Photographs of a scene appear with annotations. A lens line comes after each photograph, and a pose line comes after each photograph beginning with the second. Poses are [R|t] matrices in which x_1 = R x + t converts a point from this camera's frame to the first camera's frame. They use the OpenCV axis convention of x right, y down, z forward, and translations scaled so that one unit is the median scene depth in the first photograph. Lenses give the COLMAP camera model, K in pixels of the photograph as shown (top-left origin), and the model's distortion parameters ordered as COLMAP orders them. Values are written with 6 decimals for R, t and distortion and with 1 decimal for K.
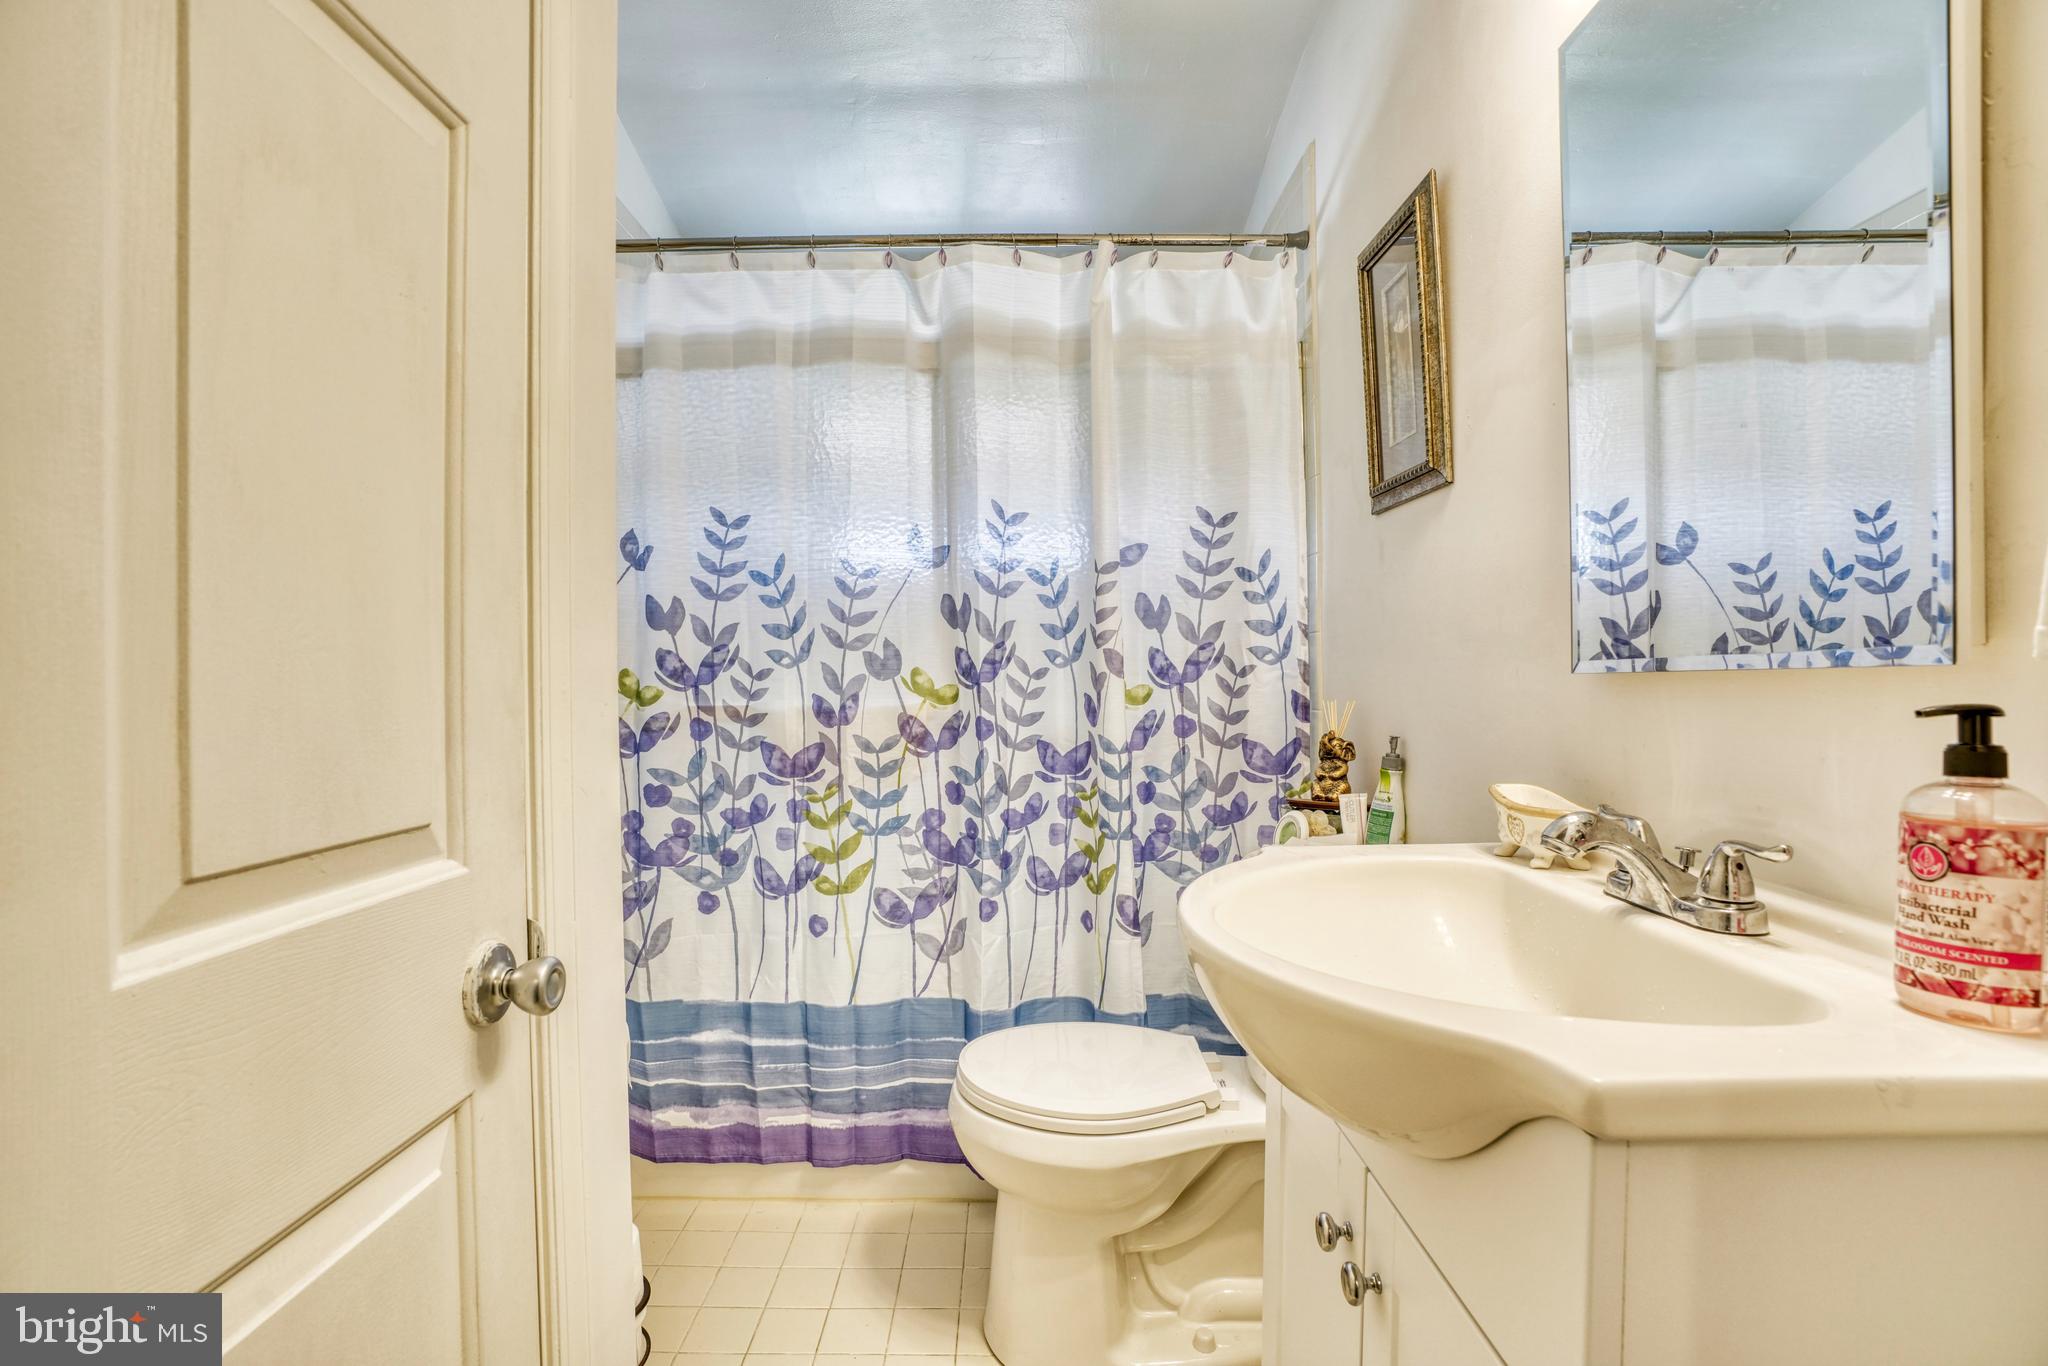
lens RADIAL K [[965.5, 0, 1019.6], [0, 965.5, 691.1], [0, 0, 1]] dist [-0.075529, 0.027051]
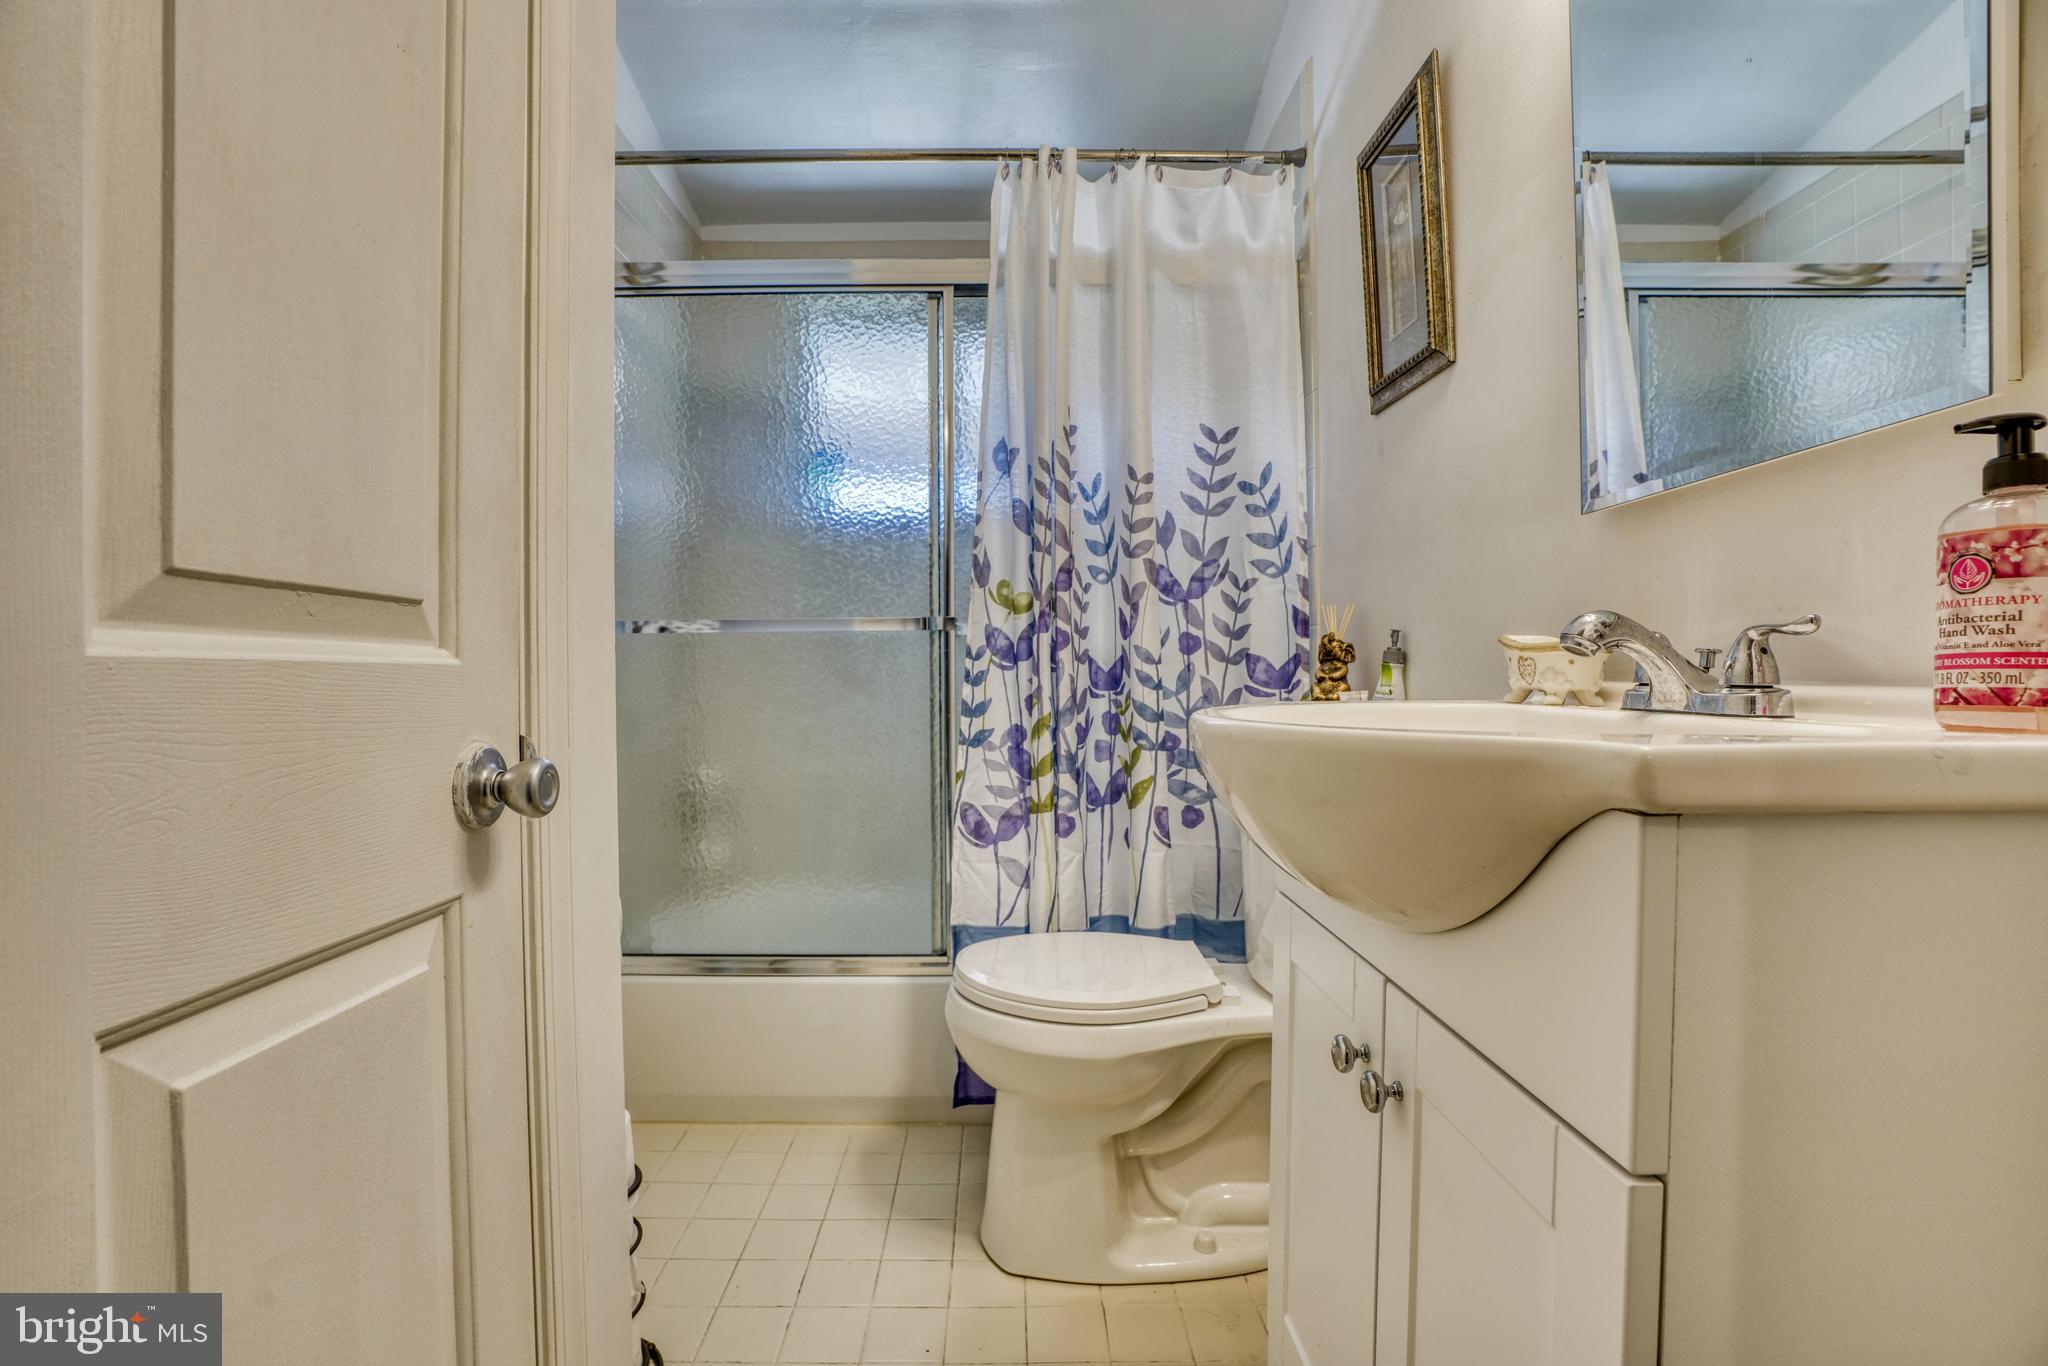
lens RADIAL K [[962.0, 0, 1017.0], [0, 962.0, 685.5], [0, 0, 1]] dist [-0.075554, 0.025441]
pose [[0.999949, 0.001426, 0.010036, -0.022557], [-0.001447, 0.999997, 0.002043, 0.206978], [-0.010033, -0.002058, 0.999948, 0.028221]]
